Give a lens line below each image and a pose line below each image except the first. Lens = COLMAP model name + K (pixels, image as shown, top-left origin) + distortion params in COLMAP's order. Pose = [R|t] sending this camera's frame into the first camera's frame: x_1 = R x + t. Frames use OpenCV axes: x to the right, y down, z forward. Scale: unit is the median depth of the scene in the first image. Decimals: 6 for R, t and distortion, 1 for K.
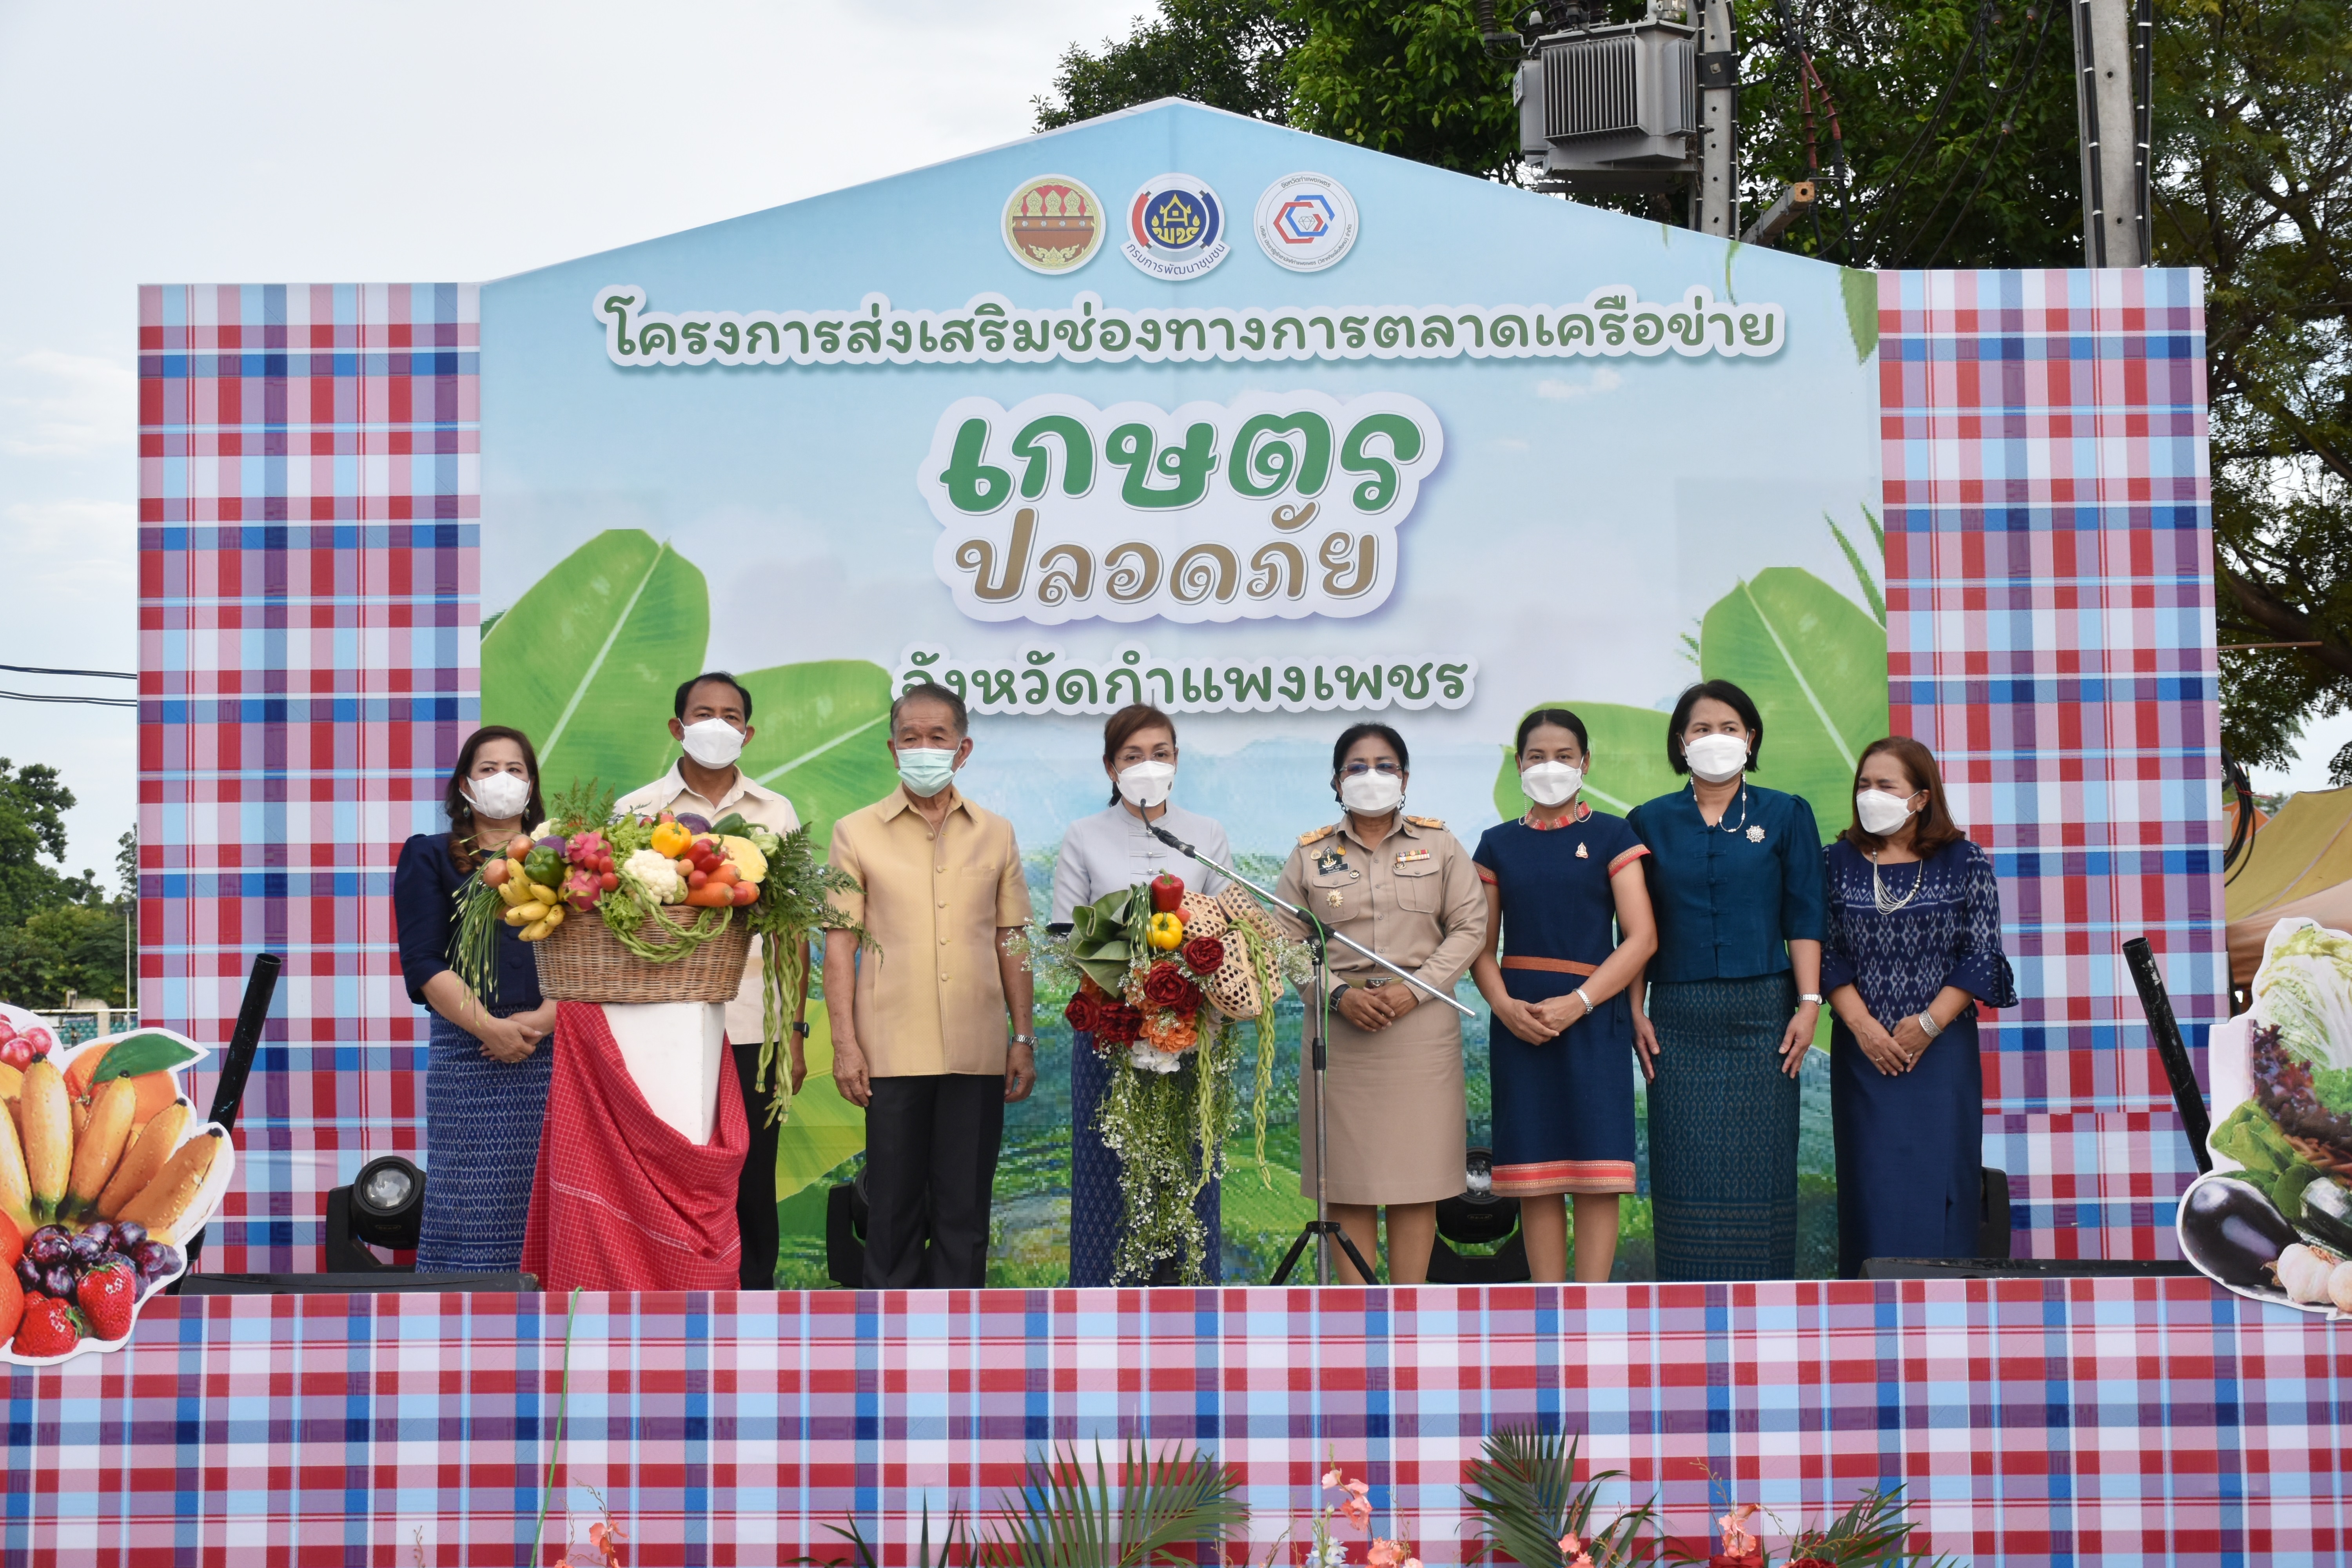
lens RADIAL K [[3432.1, 0, 1133.7], [0, 3432.1, 784.1], [0, 0, 1]] dist [-0.026240, -0.007295]
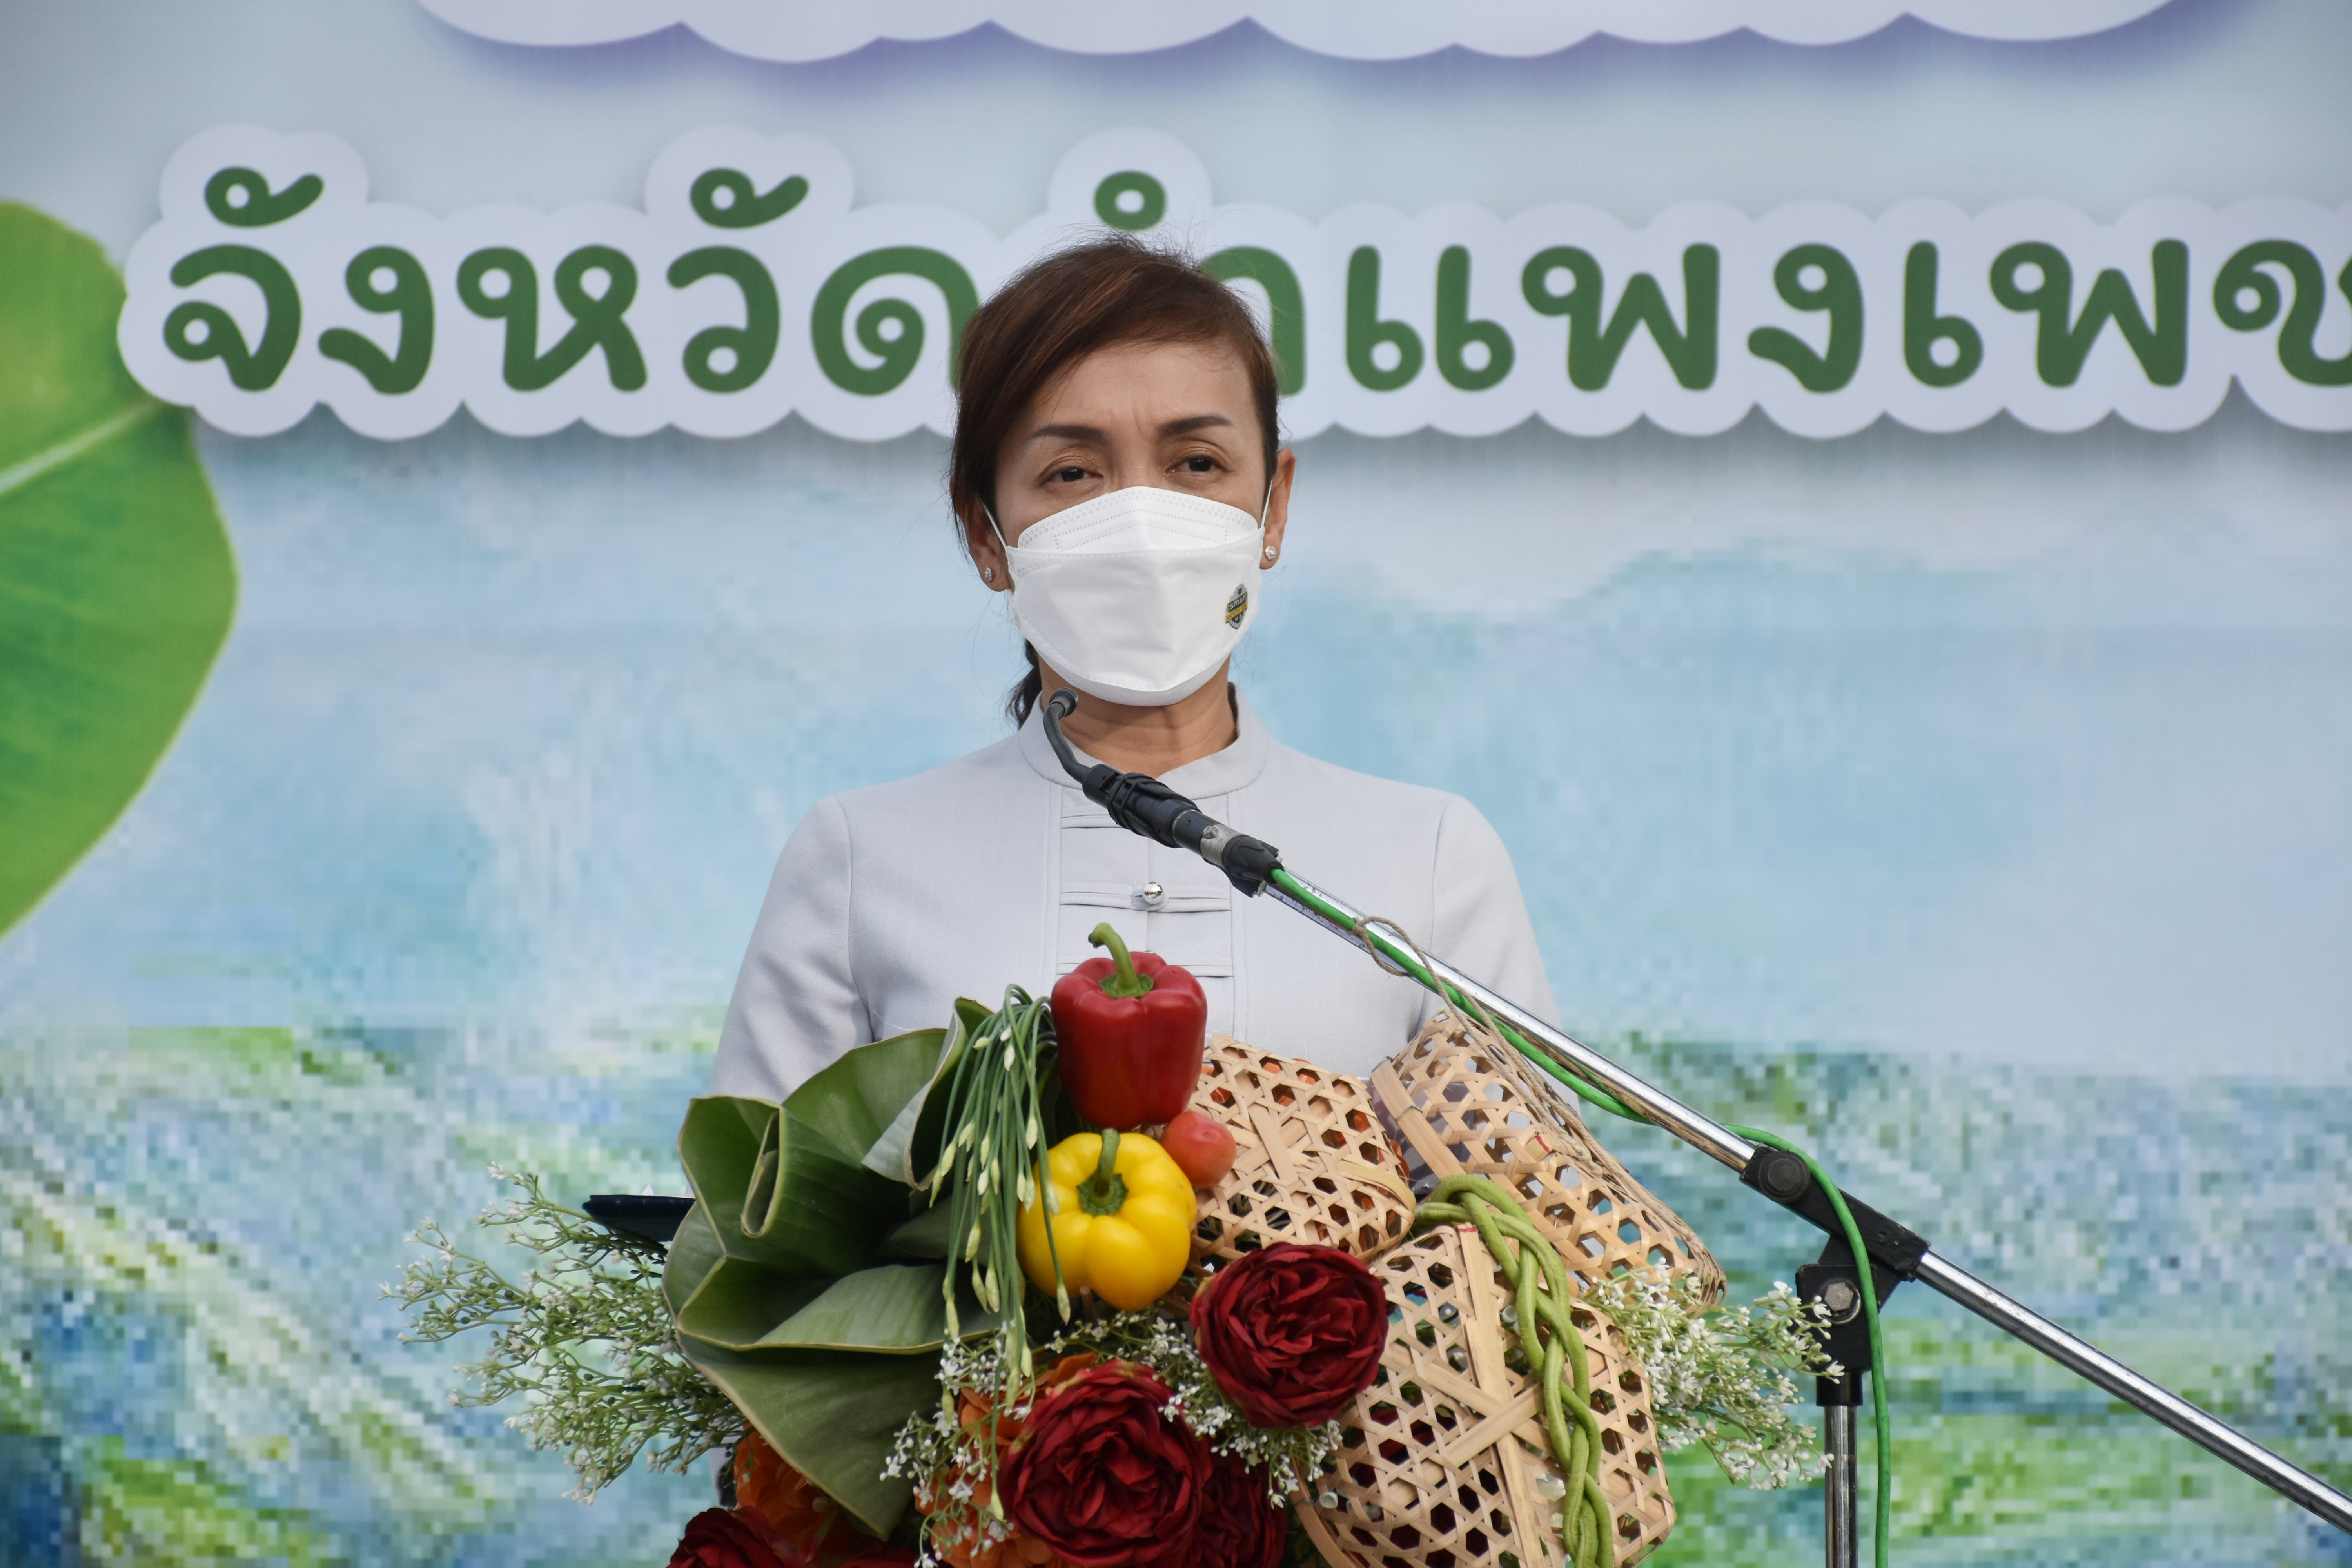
lens RADIAL K [[10182.5, 0, 1176.0], [0, 10182.5, 784.0], [0, 0, 1]] dist [0.084053, 1.277281]
pose [[0.999253, 0.010162, -0.037292, 0.029164], [-0.011950, 0.998774, -0.048034, 0.037176], [0.036758, 0.048443, 0.998149, 0.298811]]
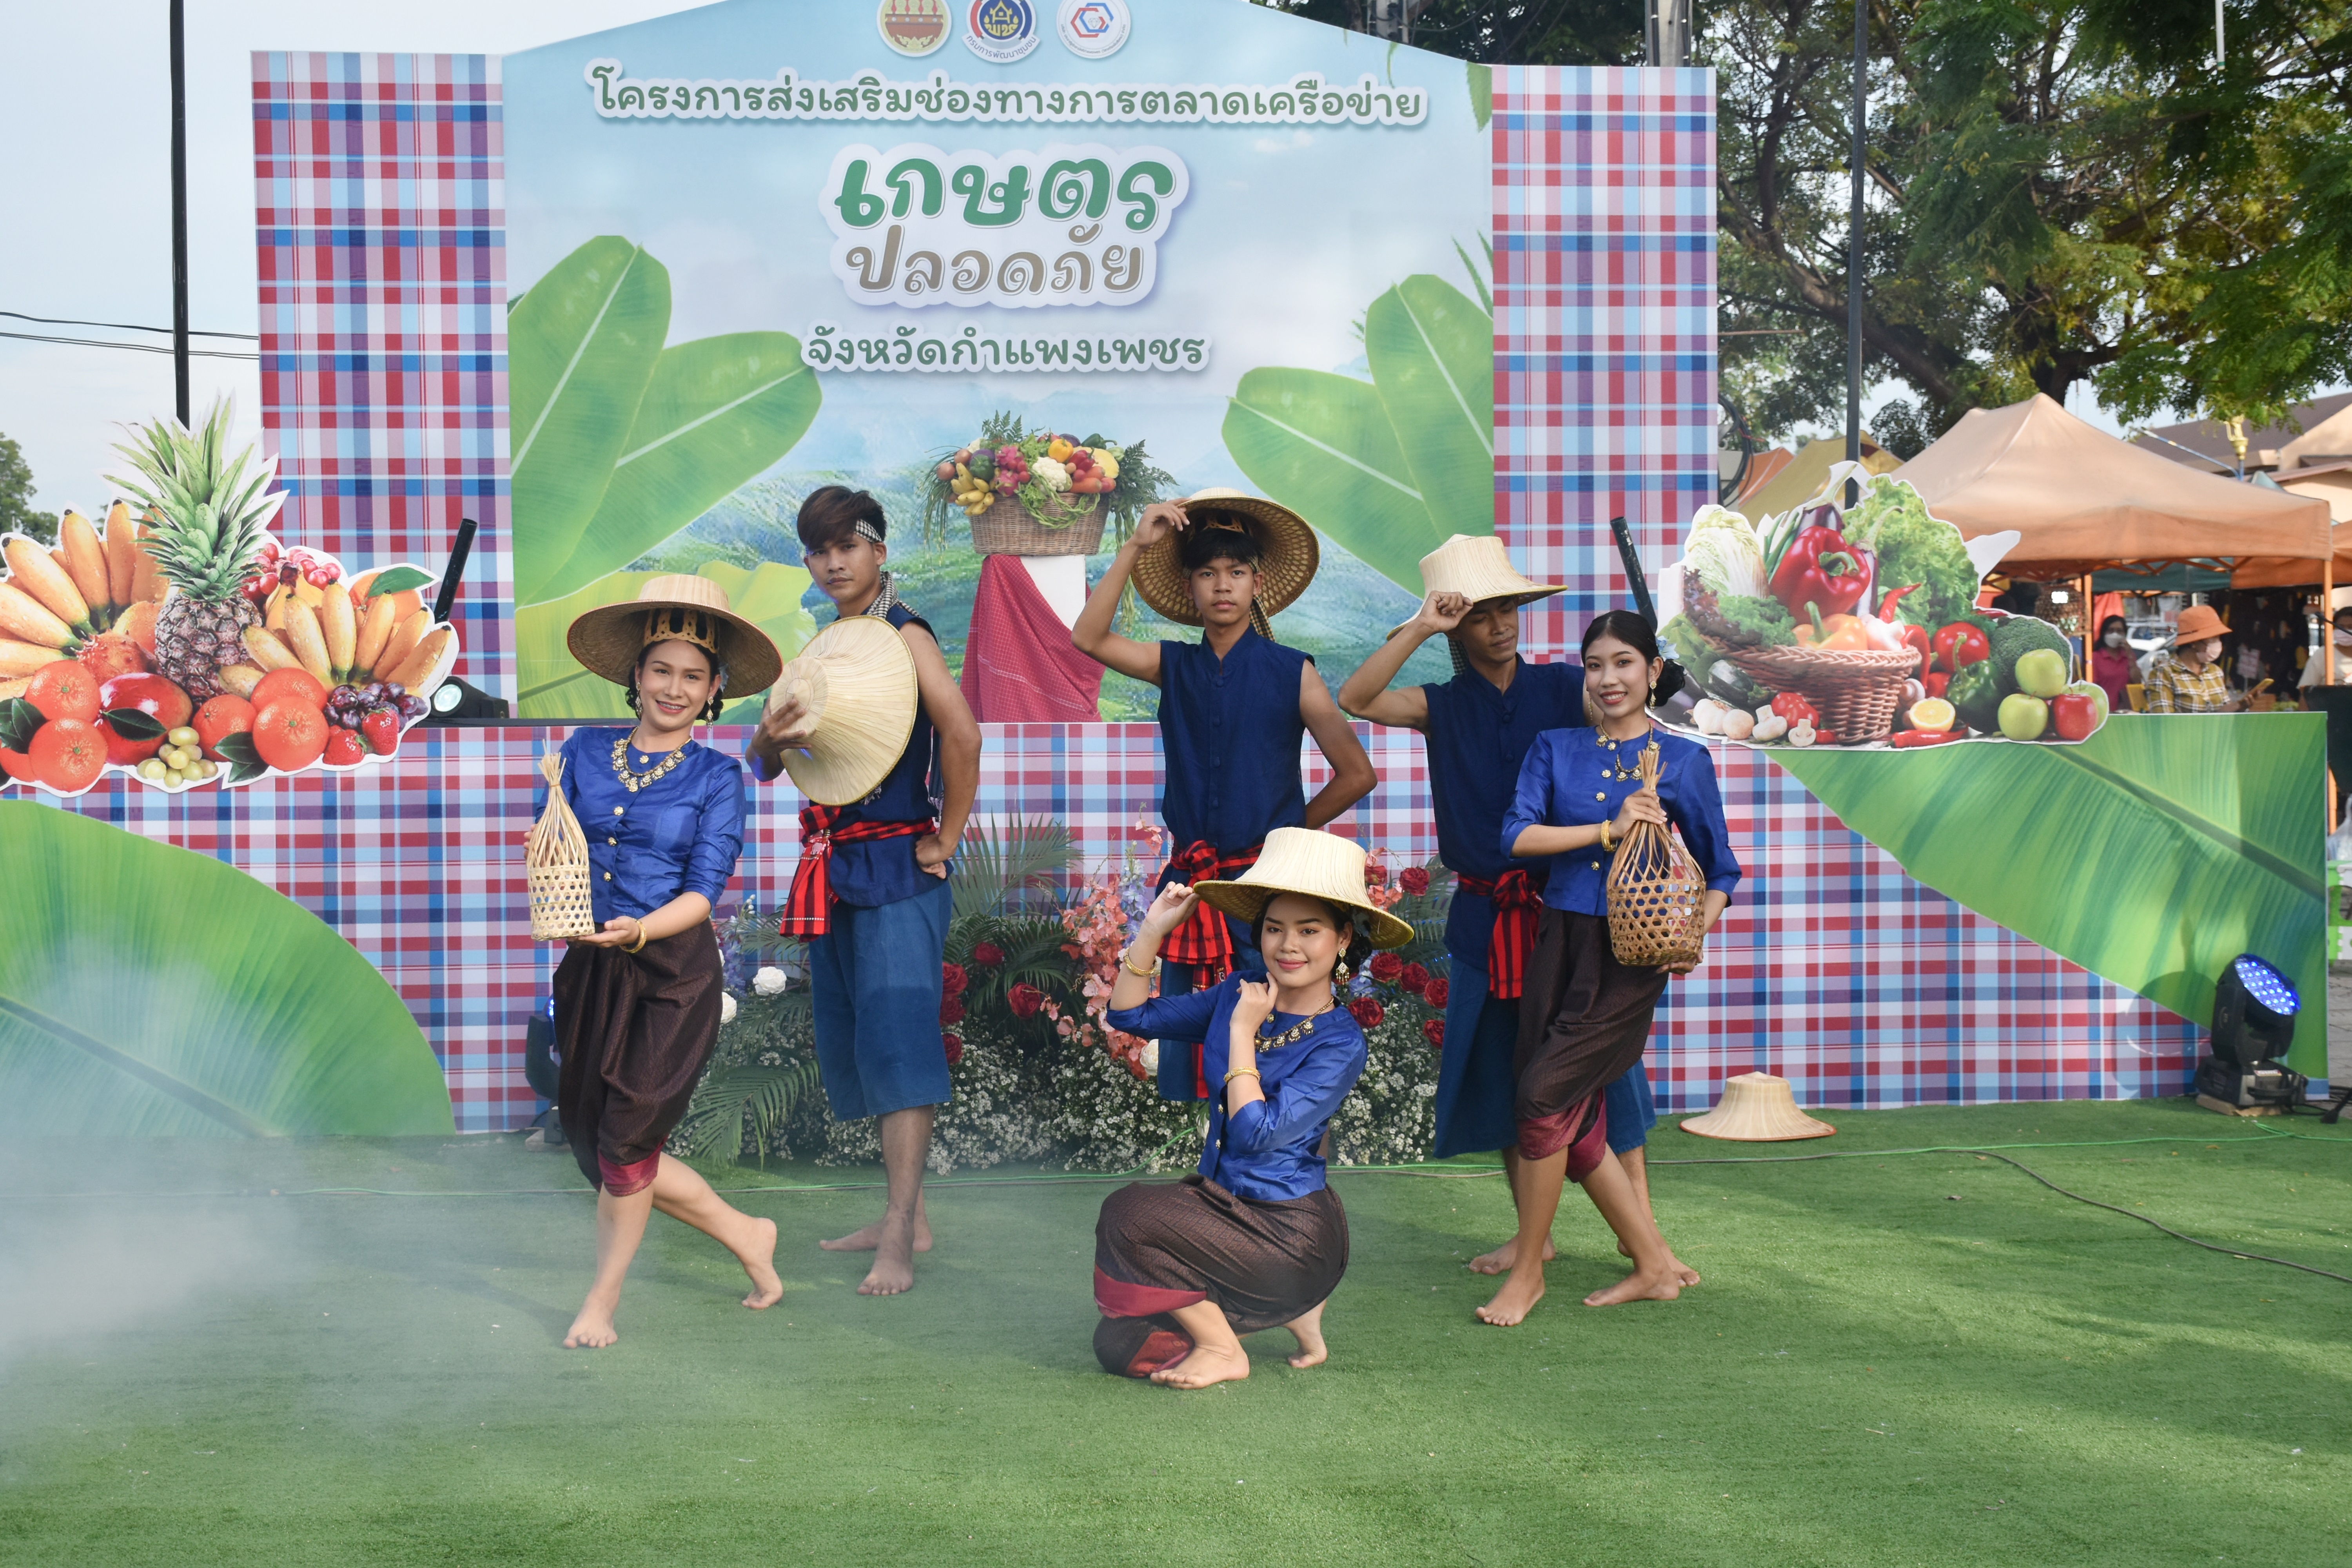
lens RADIAL K [[3119.8, 0, 1176.0], [0, 3119.8, 784.0], [0, 0, 1]] dist [-0.038340, 0.066050]
pose [[0.994968, -0.001400, 0.100186, -0.045614], [-0.009763, 0.993790, 0.110840, 0.005411], [-0.099719, -0.111260, 0.988776, -0.310779]]
